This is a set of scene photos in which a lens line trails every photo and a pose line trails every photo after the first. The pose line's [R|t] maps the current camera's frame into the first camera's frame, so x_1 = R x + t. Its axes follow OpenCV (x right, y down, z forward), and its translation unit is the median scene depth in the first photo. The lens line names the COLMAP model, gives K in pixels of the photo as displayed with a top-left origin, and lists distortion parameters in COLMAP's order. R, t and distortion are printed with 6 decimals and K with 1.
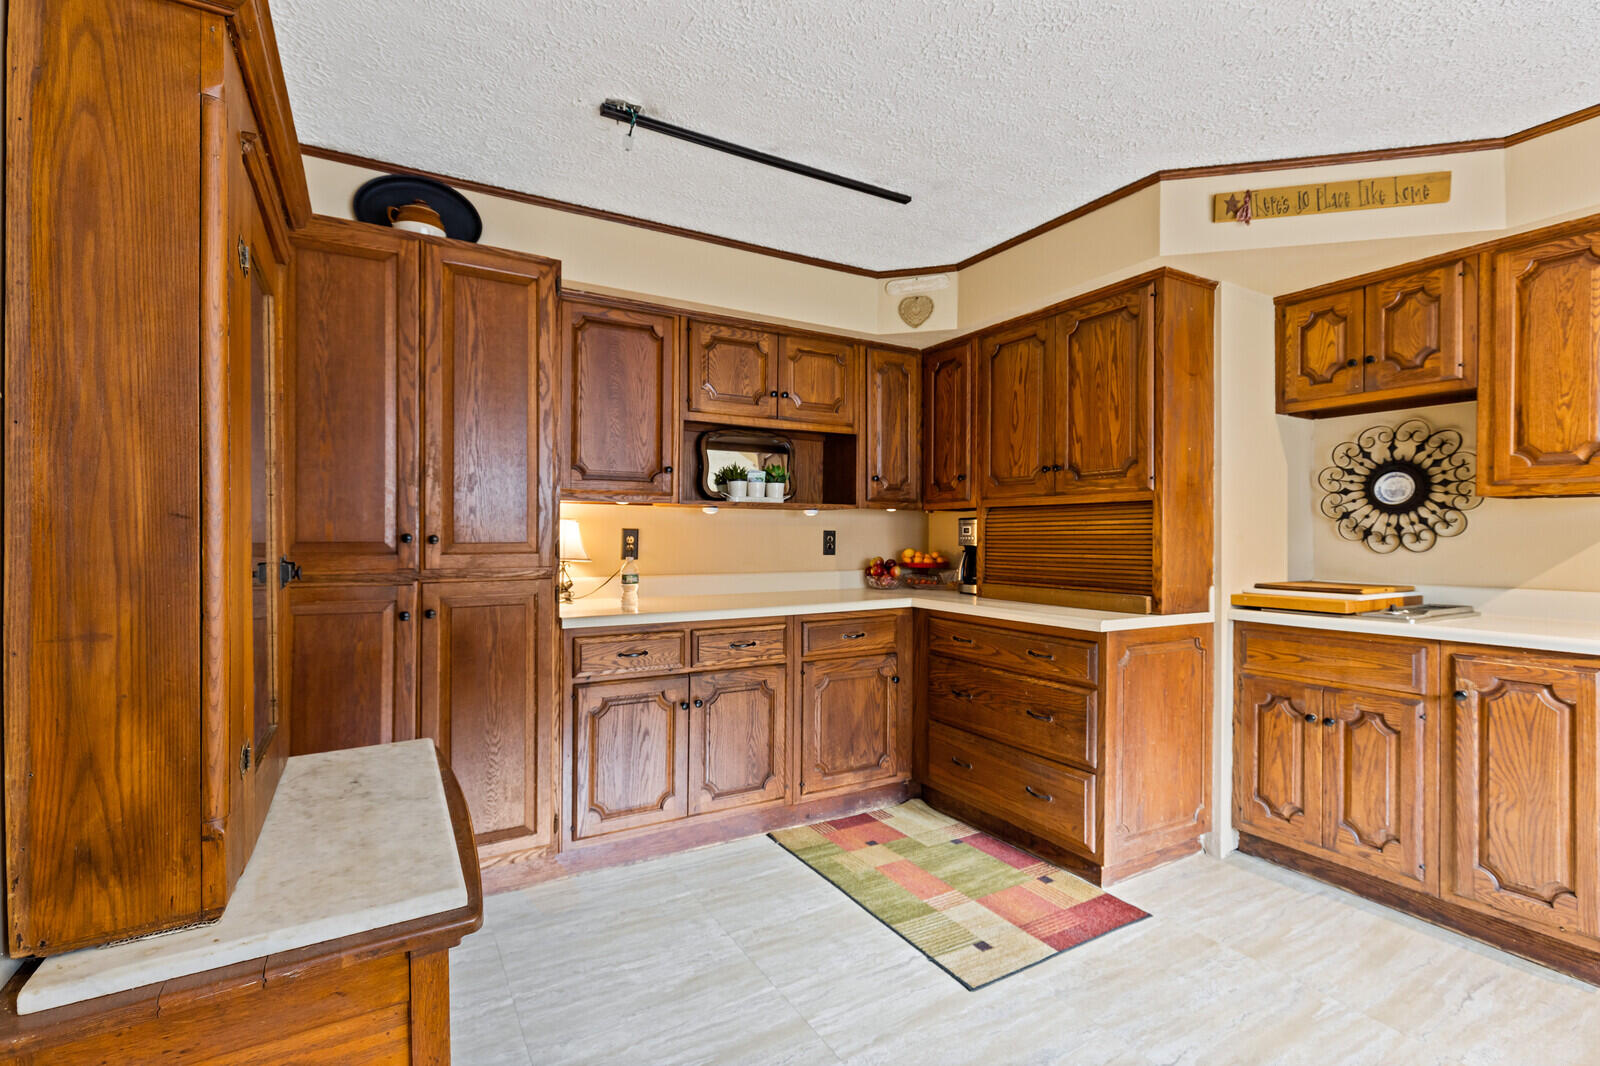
lens RADIAL K [[724.9, 0, 791.6], [0, 724.9, 533.6], [0, 0, 1]] dist [0.003633, -0.000004]
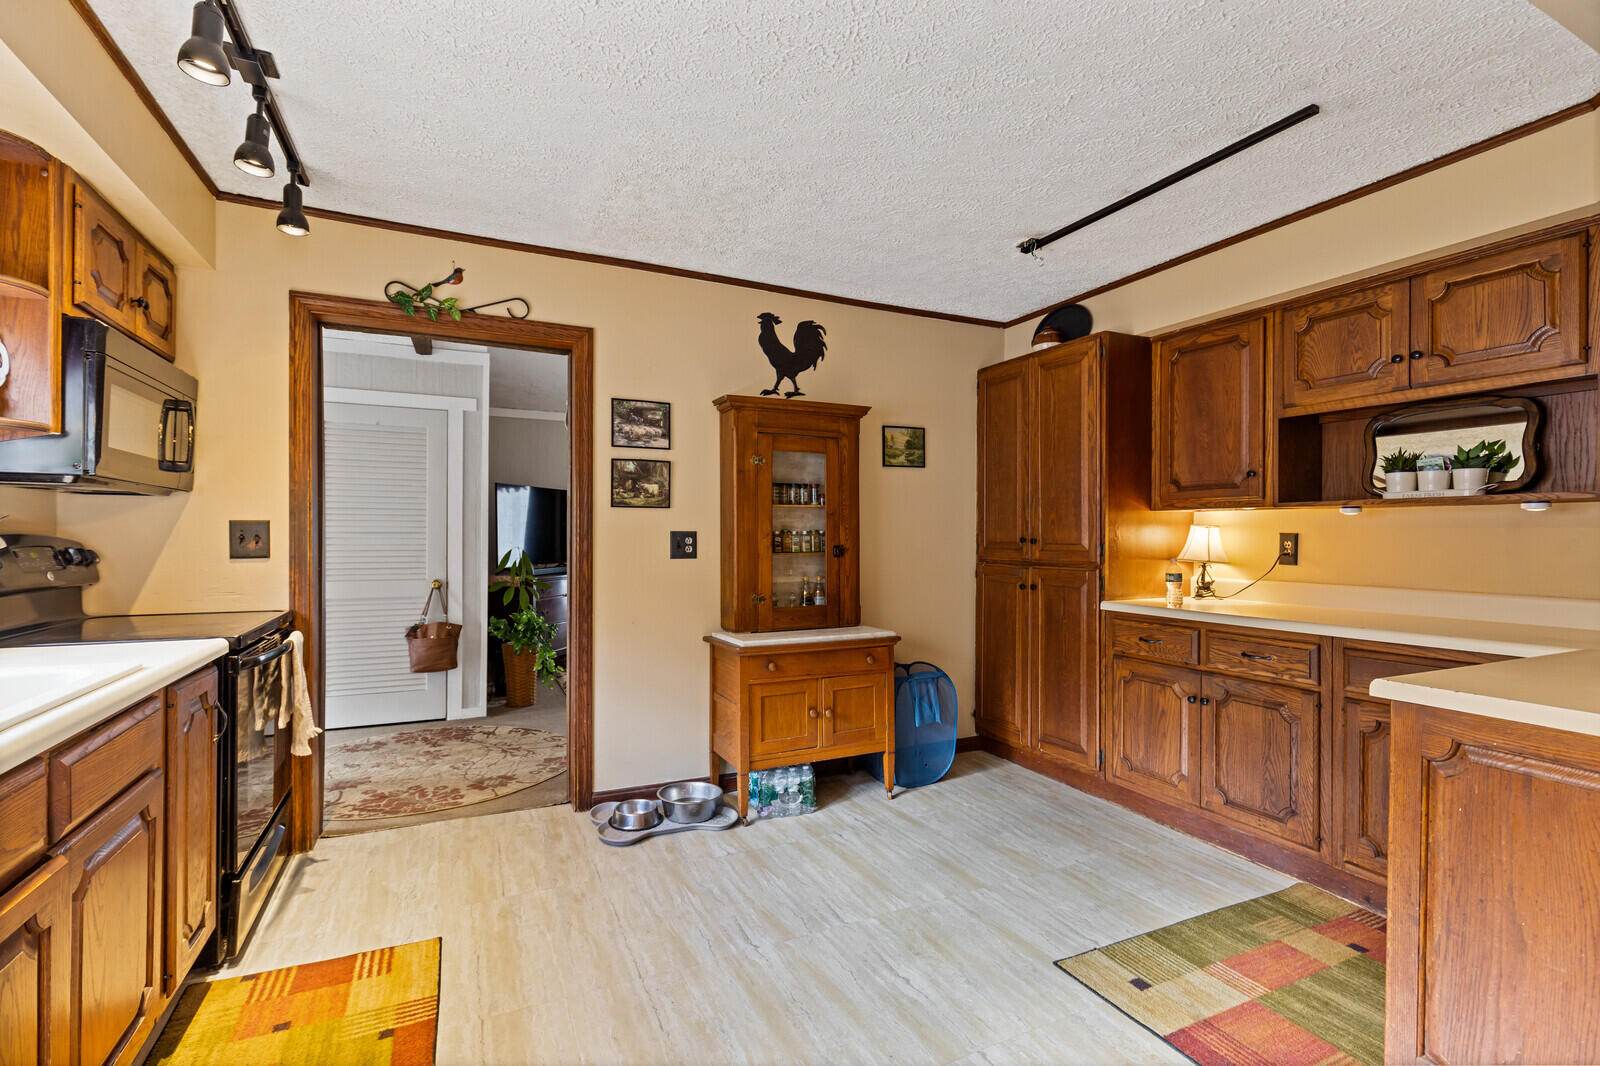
lens RADIAL K [[724.9, 0, 796.9], [0, 724.9, 536.1], [0, 0, 1]] dist [0.003633, -0.000004]
pose [[-0.071714, -0.003100, -0.997420, 1.039057], [-0.003954, 0.999988, -0.002823, 0.003010], [0.997417, 0.003741, -0.071726, 0.537301]]
